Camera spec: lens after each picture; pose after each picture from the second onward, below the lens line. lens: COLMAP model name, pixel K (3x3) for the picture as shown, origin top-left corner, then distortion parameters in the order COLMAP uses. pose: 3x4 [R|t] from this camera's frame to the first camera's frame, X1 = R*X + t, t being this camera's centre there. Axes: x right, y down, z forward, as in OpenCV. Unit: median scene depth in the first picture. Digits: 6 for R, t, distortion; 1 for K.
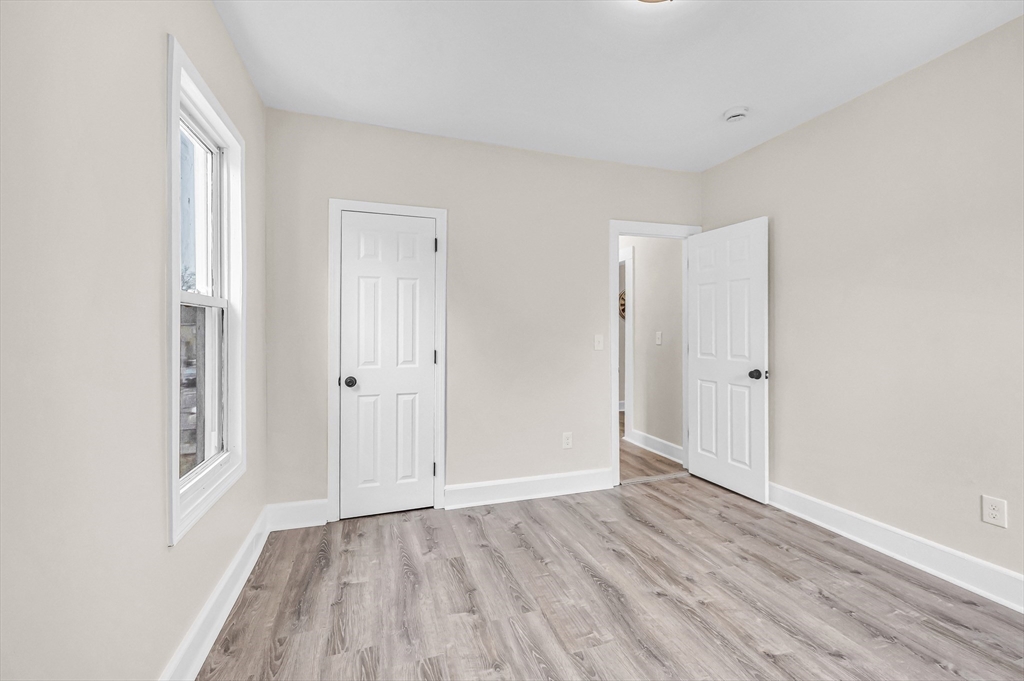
lens RADIAL K [[424.0, 0, 536.9], [0, 424.0, 332.1], [0, 0, 1]] dist [-0.003875, 0.001185]
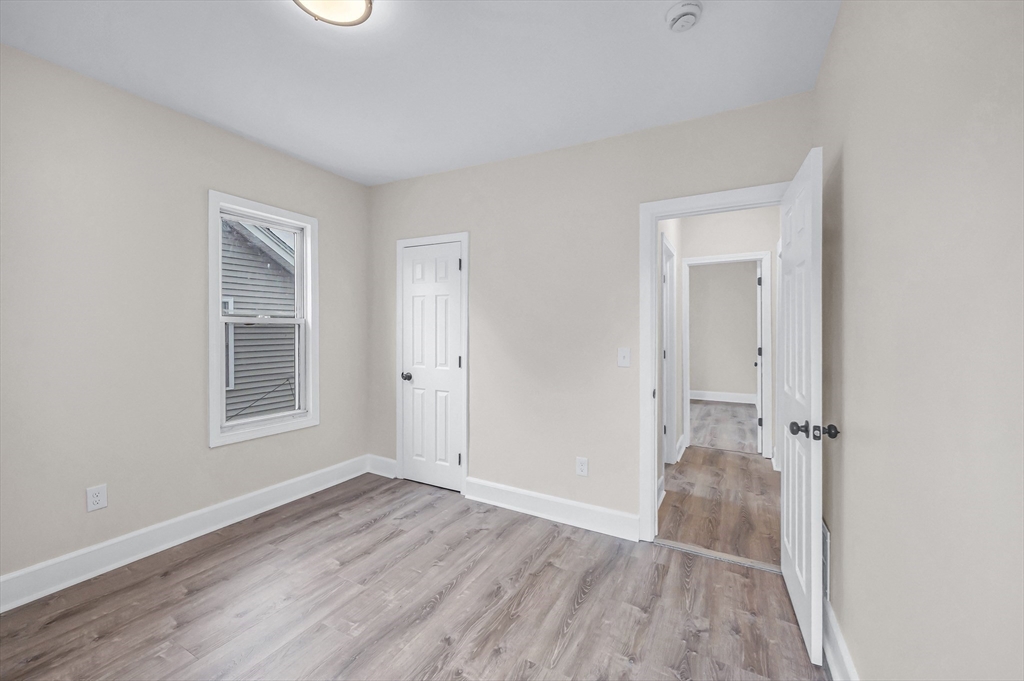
lens RADIAL K [[424.0, 0, 509.3], [0, 424.0, 332.5], [0, 0, 1]] dist [-0.003875, 0.001185]
pose [[0.662868, 0.013435, -0.748616, 0.764146], [-0.016105, 0.999864, 0.003683, -0.029721], [0.748563, 0.009615, 0.662994, 0.362686]]
